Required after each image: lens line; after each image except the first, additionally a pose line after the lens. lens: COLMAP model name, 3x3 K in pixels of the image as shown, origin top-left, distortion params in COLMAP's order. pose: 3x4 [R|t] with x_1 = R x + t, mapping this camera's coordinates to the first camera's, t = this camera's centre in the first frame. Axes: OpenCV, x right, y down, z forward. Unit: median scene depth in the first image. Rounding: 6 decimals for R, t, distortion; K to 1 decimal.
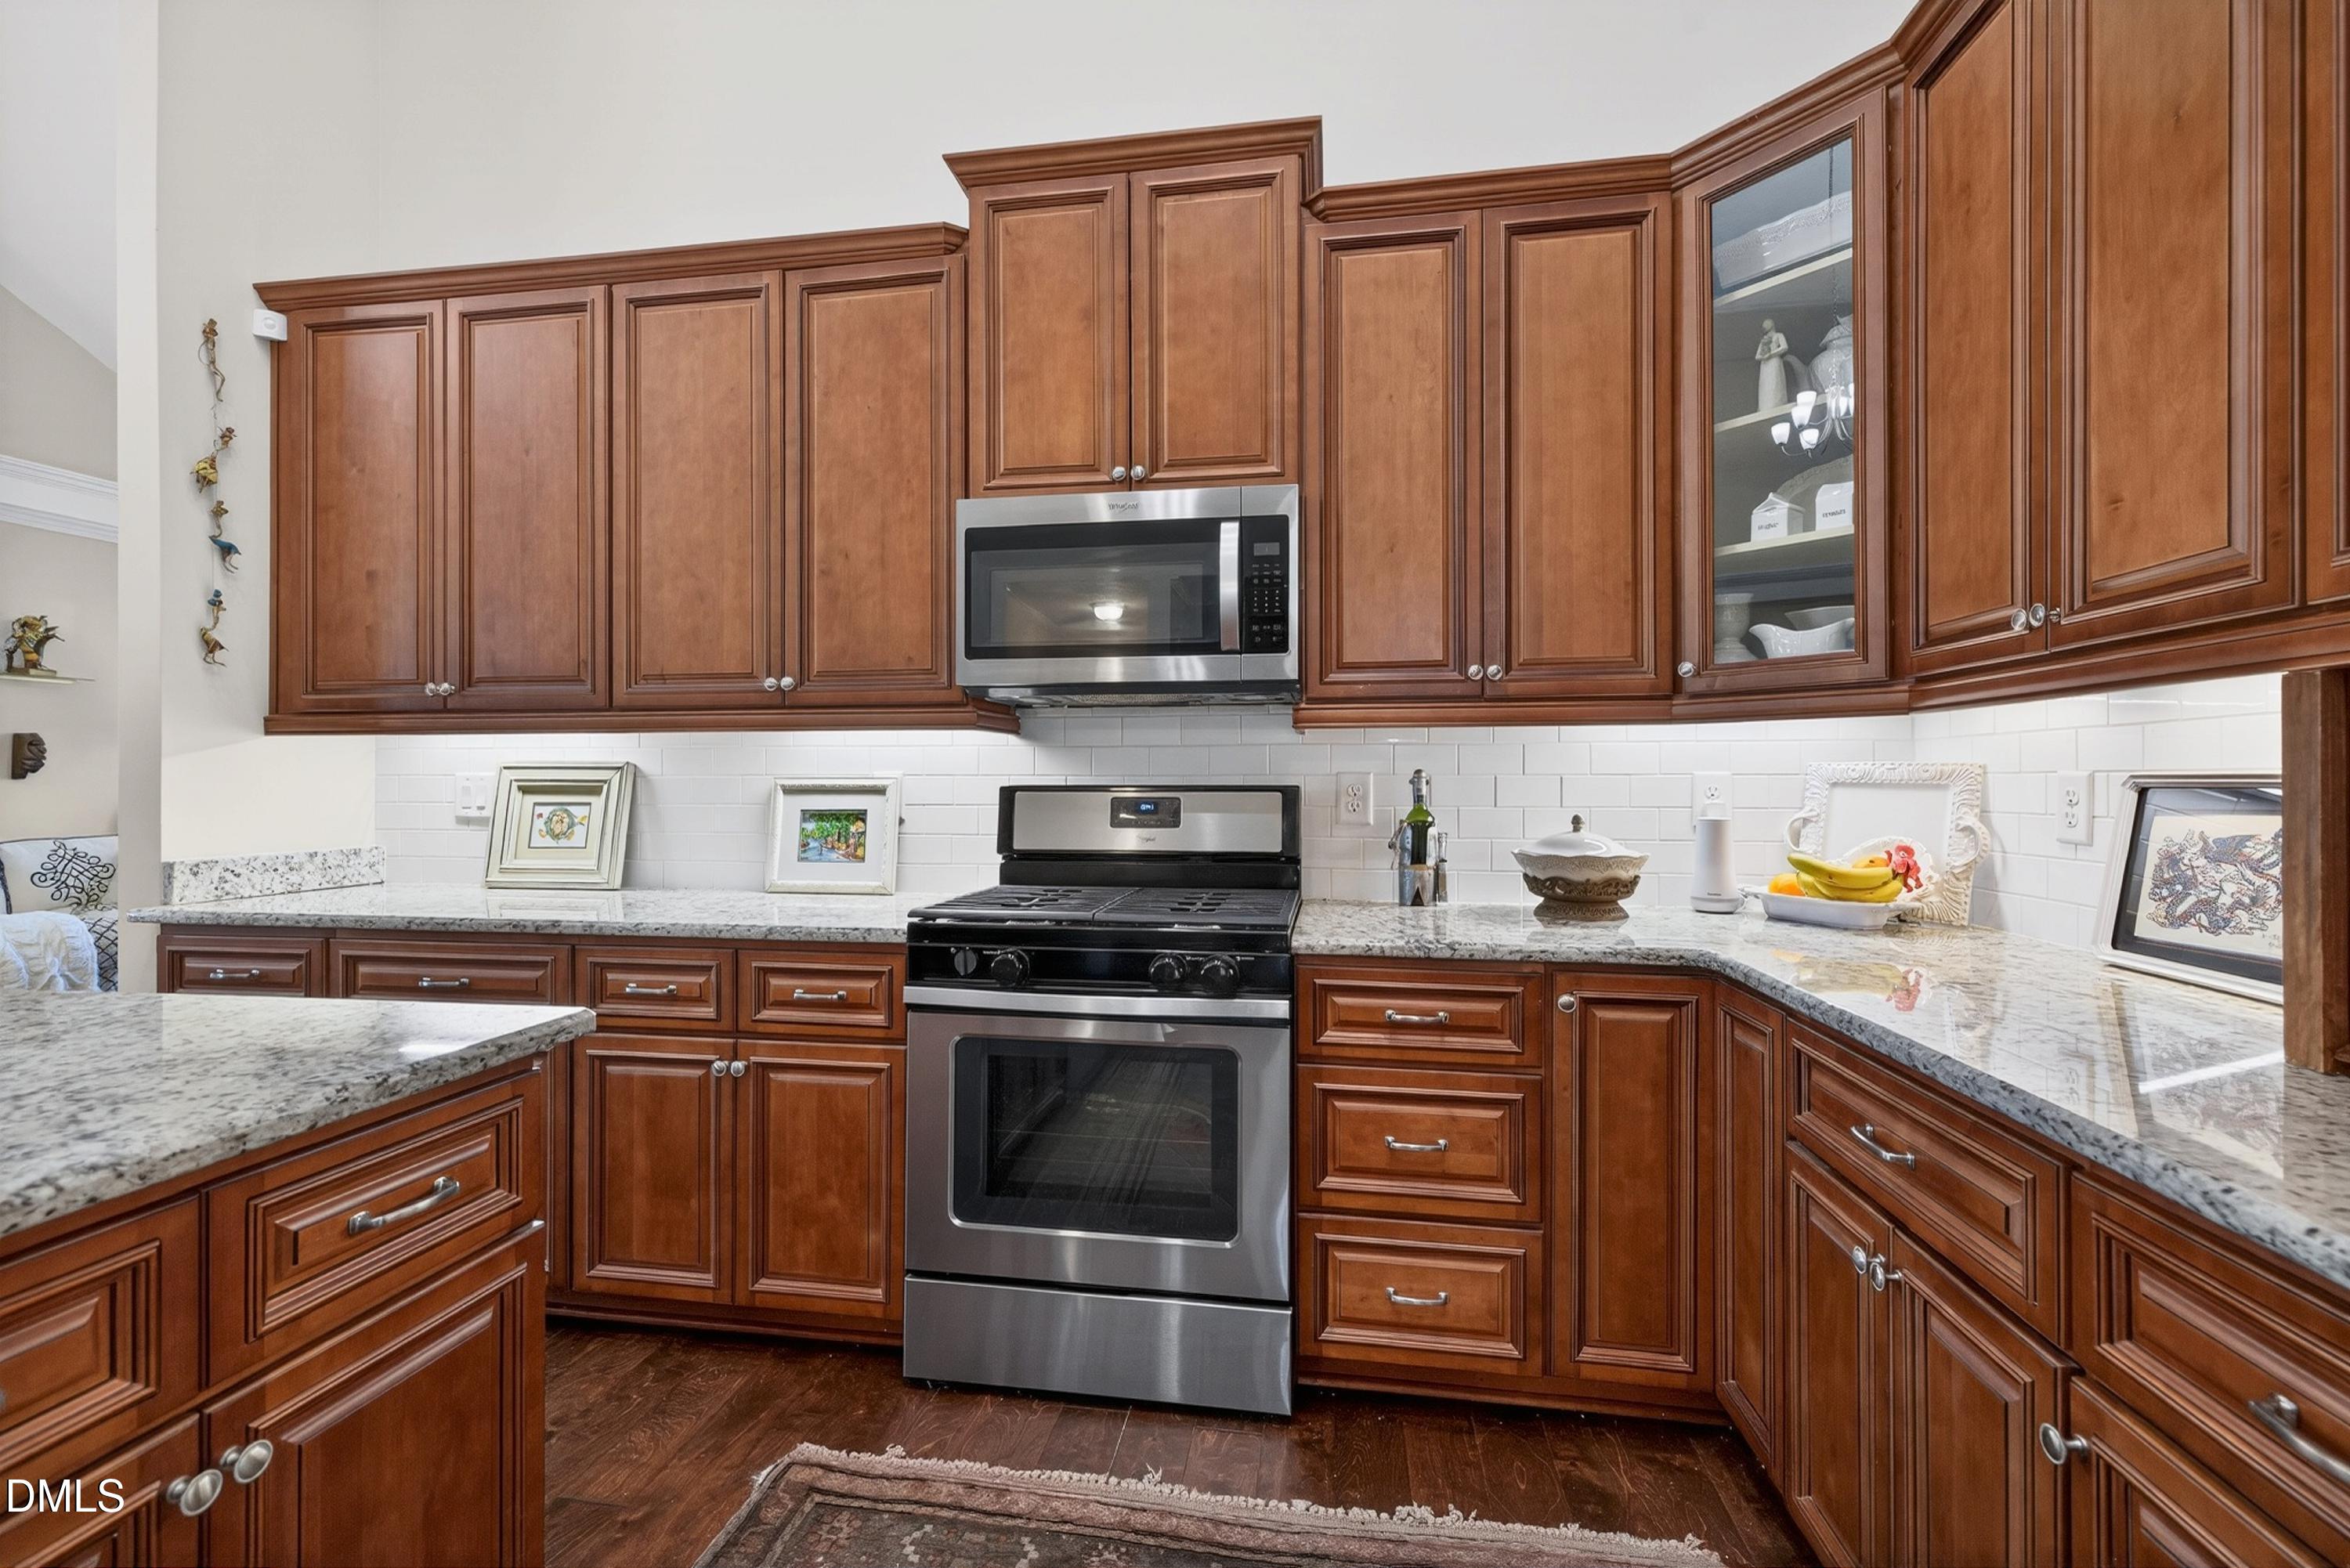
lens RADIAL K [[1032.1, 0, 1166.6], [0, 1032.1, 776.8], [0, 0, 1]] dist [0.006842, 0.000005]
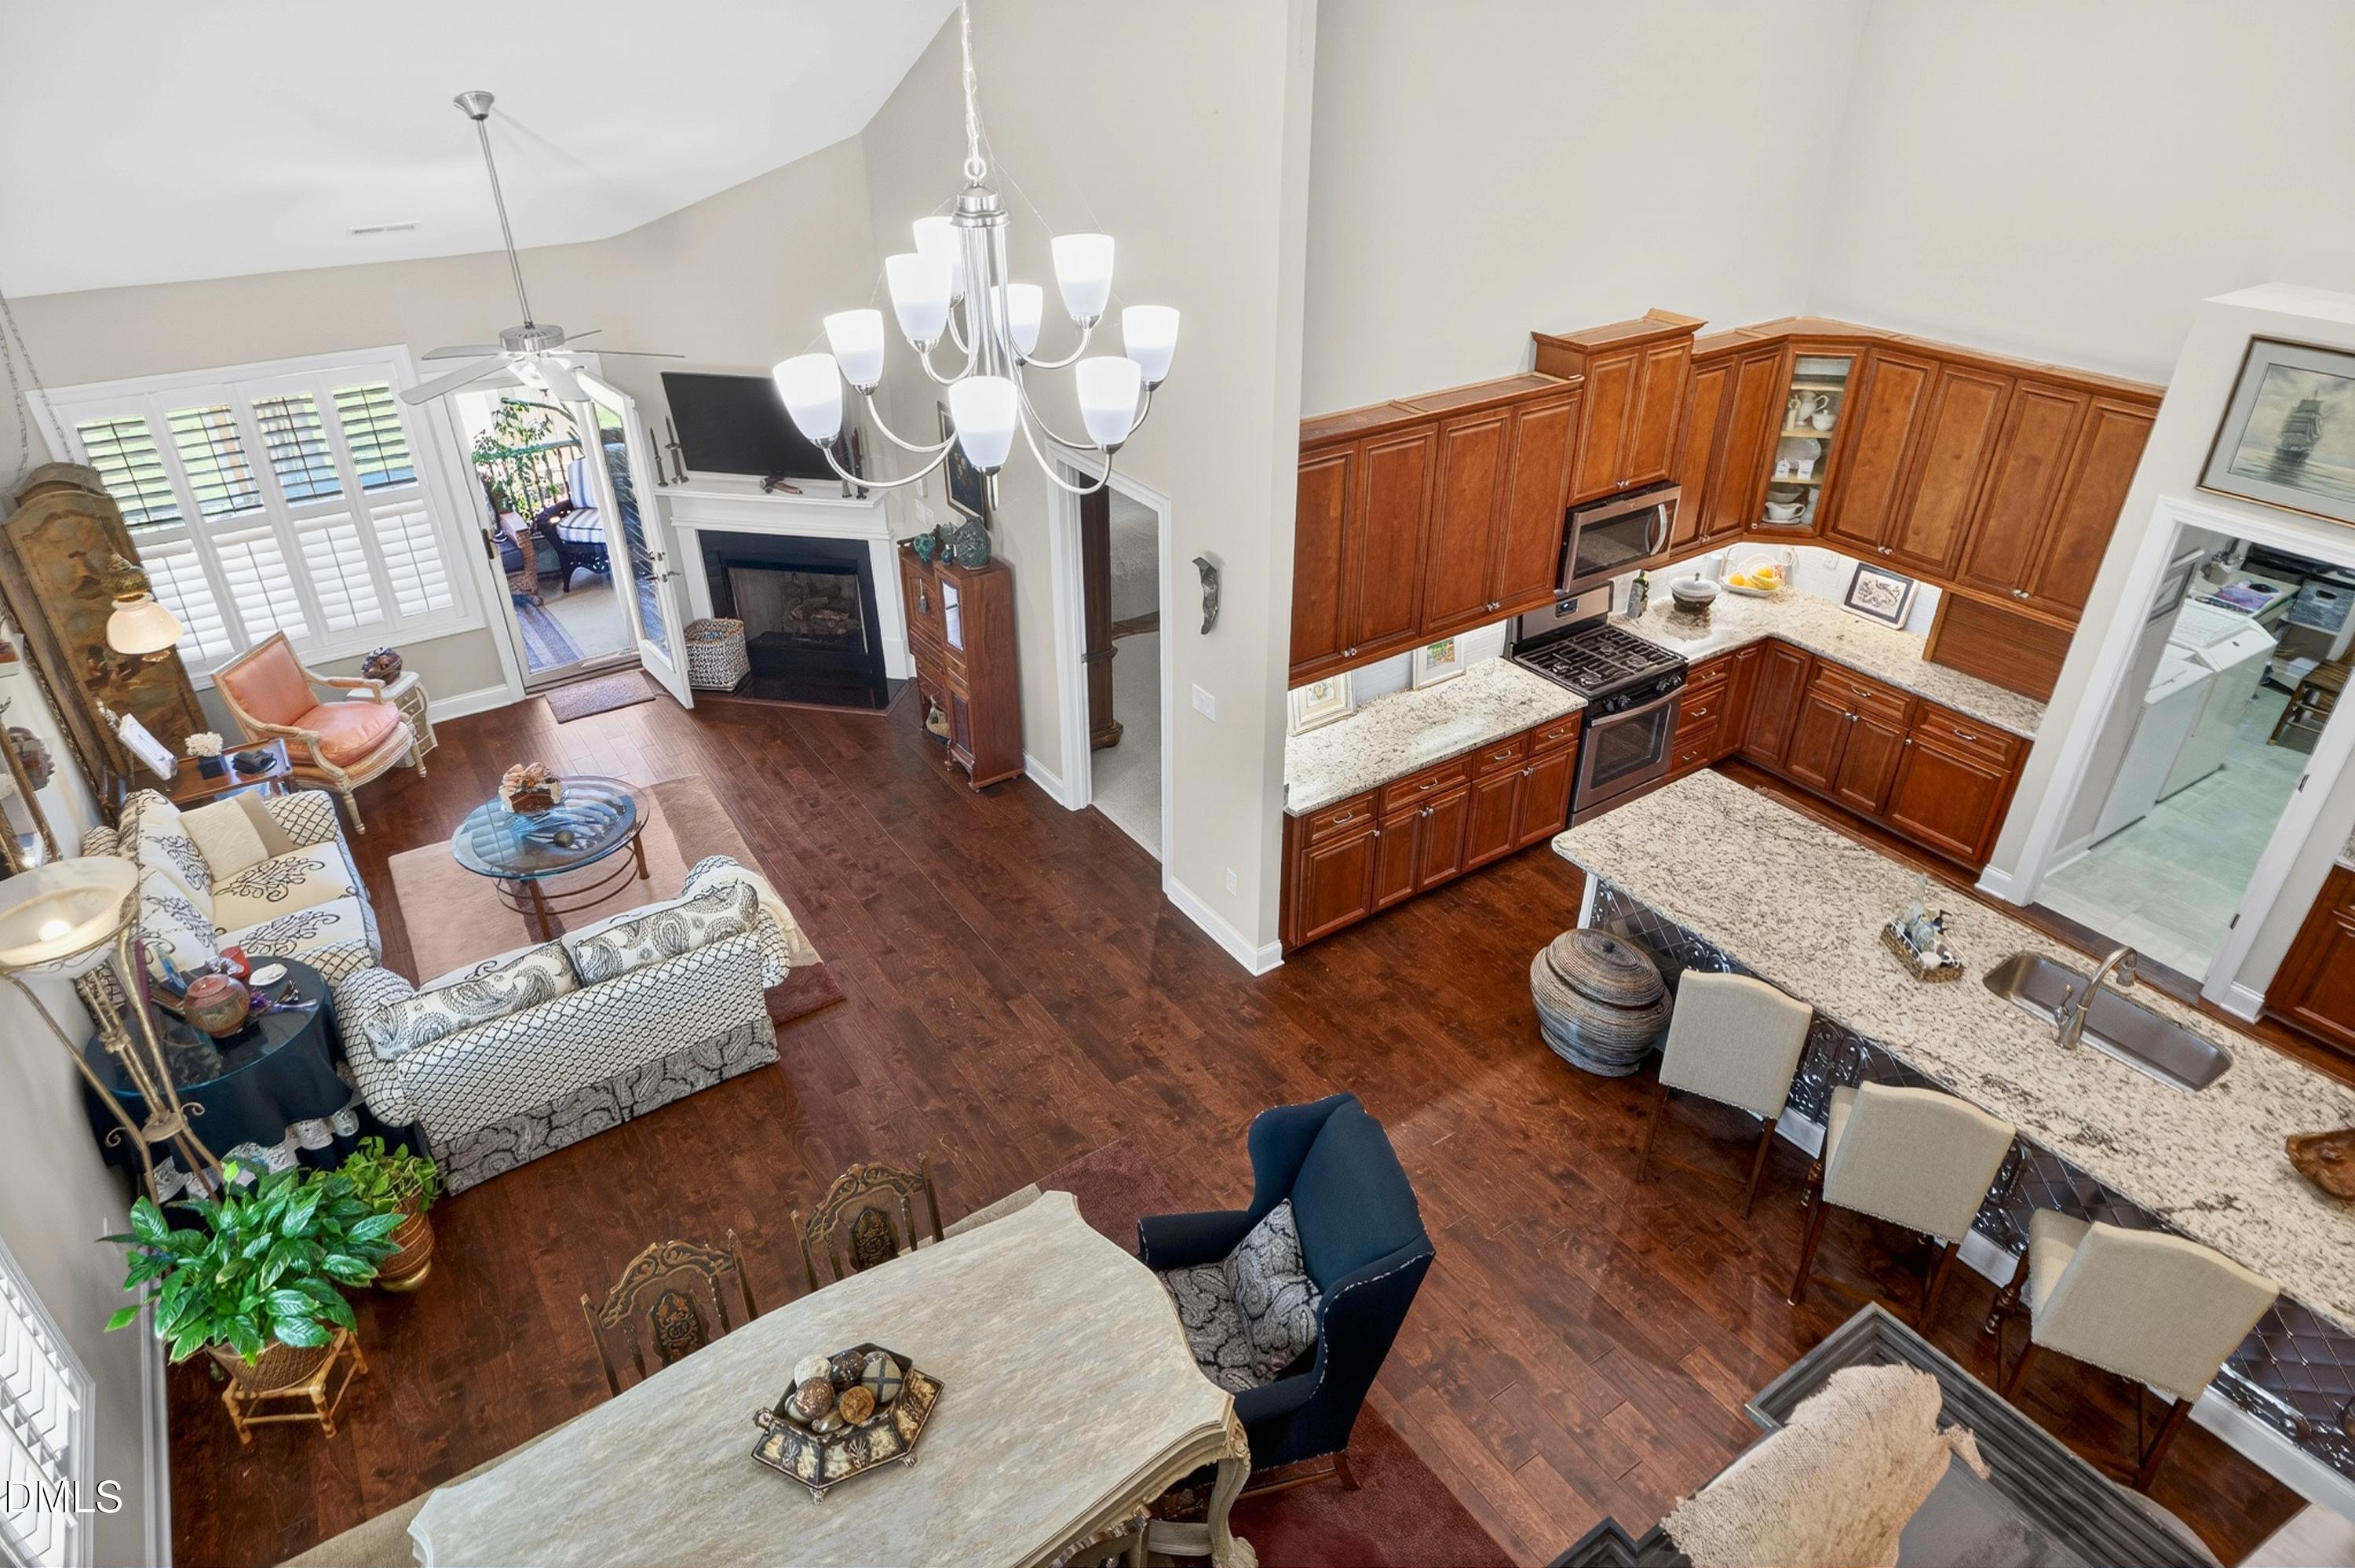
lens RADIAL K [[1460.1, 0, 1169.3], [0, 1460.1, 764.7], [0, 0, 1]] dist [-0.003434, 0.001242]
pose [[0.713239, -0.352167, 0.606027, -3.025550], [-0.002873, 0.863139, 0.504959, -1.435280], [-0.700915, -0.361898, 0.614612, -0.496636]]
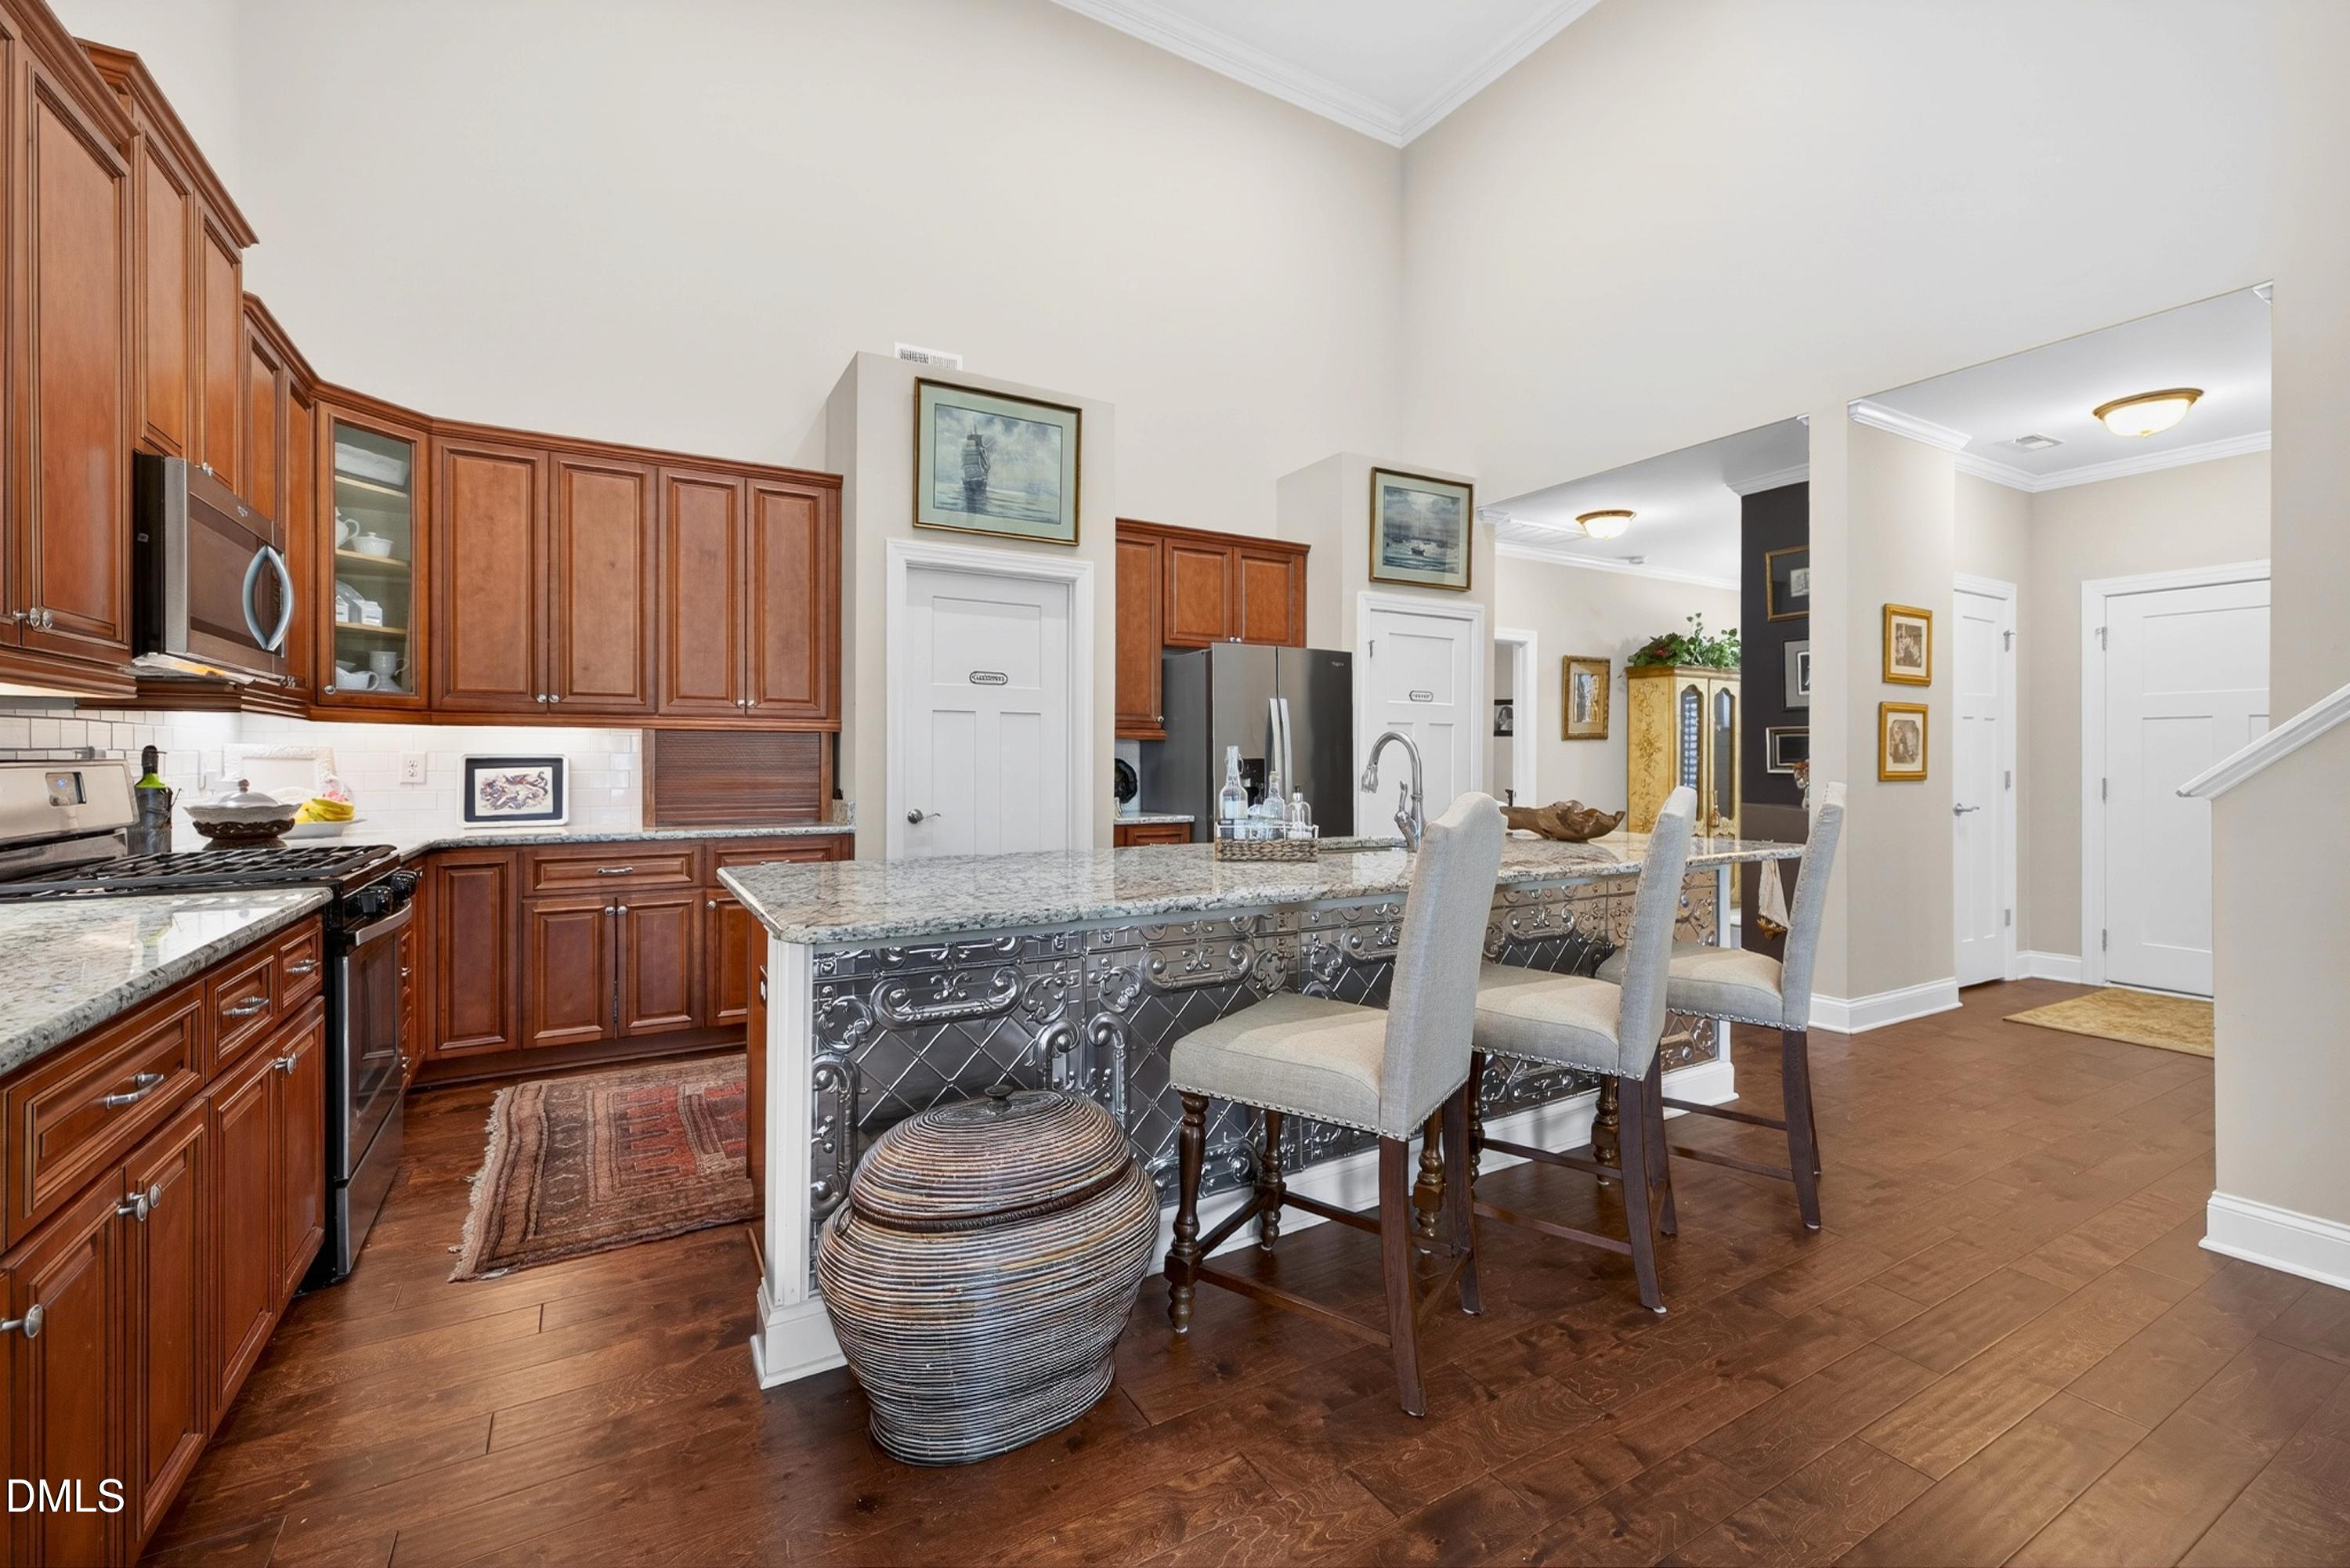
lens RADIAL K [[975.3, 0, 1167.0], [0, 975.3, 757.6], [0, 0, 1]] dist [-0.000627, -0.000242]
pose [[-0.633246, -0.000444, 0.773950, -1.525465], [-0.001689, 0.999998, -0.000808, 0.005491], [-0.773949, -0.001819, -0.633246, 0.900765]]
